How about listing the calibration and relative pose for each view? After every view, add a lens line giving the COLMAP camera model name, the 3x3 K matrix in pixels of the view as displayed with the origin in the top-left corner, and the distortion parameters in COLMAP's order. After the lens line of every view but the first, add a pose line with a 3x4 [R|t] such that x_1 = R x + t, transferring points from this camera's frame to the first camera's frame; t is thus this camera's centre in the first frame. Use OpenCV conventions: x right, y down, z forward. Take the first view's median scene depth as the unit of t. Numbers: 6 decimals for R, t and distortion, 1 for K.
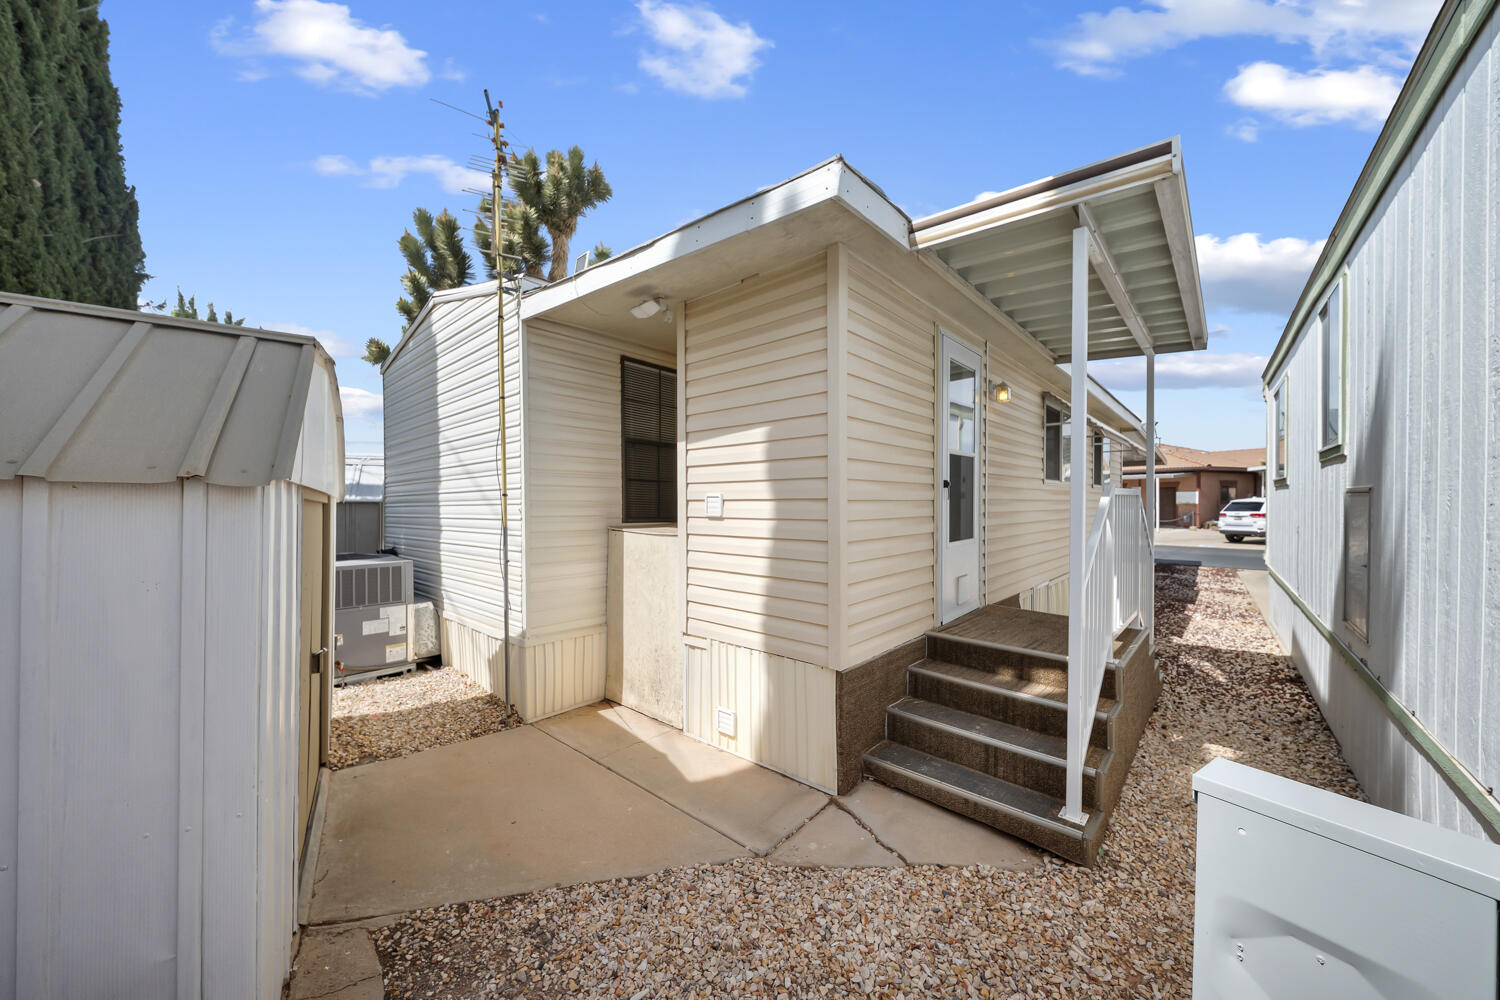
lens RADIAL K [[525.4, 0, 746.3], [0, 525.4, 501.8], [0, 0, 1]] dist [0.000782, 0.000042]
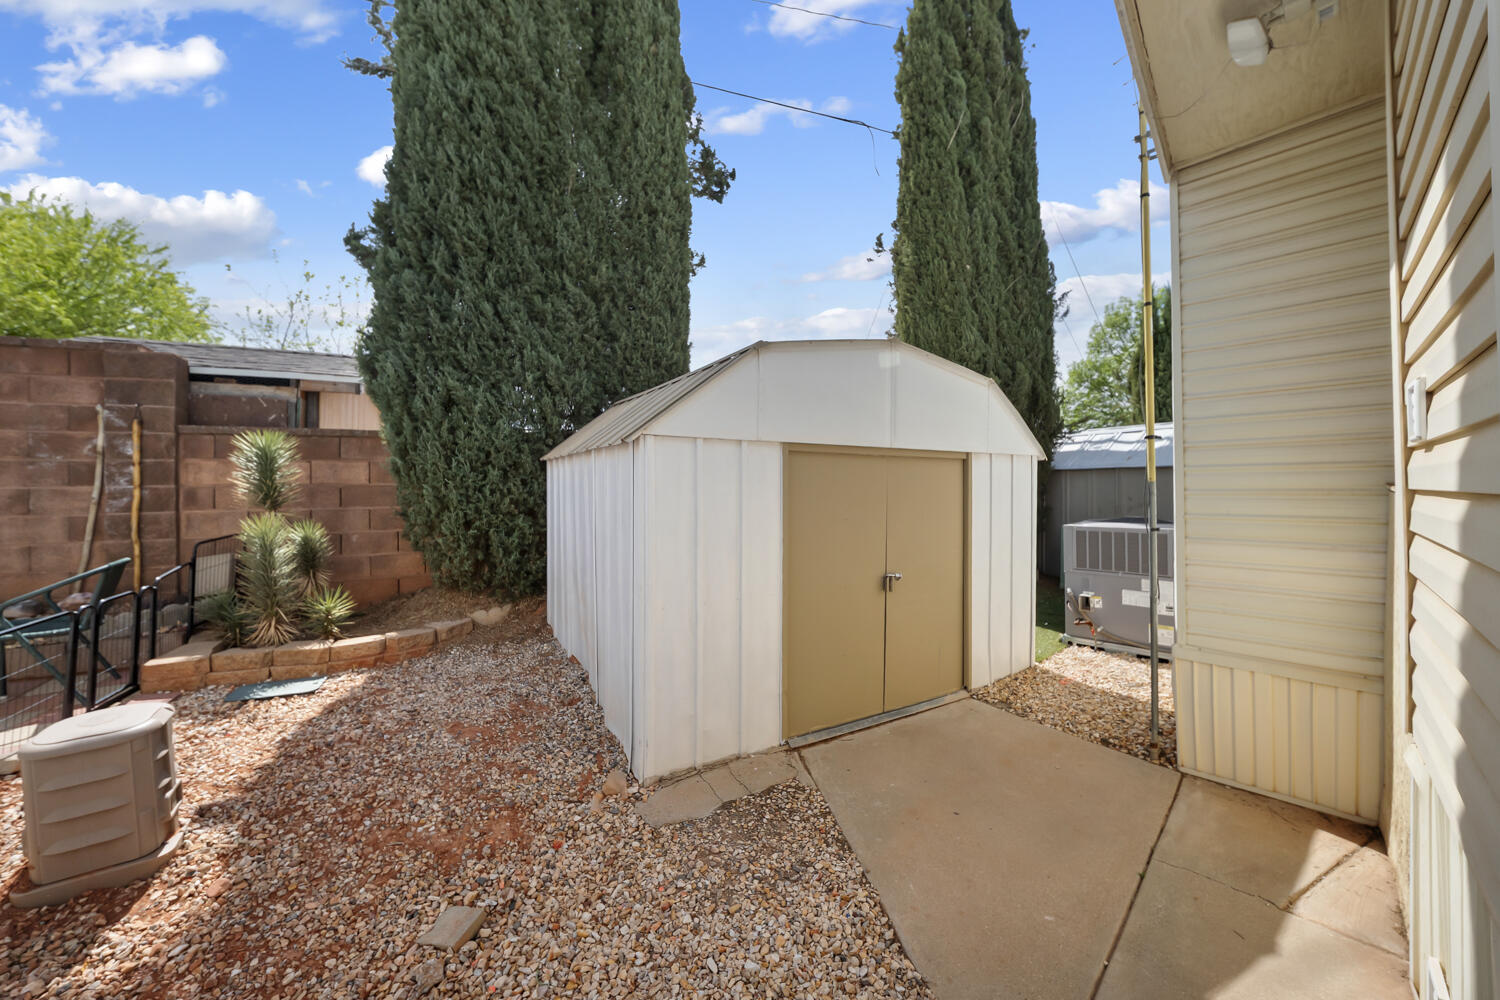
lens RADIAL K [[538.3, 0, 747.9], [0, 538.3, 484.9], [0, 0, 1]] dist [0.000281, 0.000022]
pose [[-0.067103, -0.006171, -0.997727, 0.300002], [0.014977, 0.999862, -0.007191, 0.046852], [0.997634, -0.015426, -0.067001, 0.467274]]
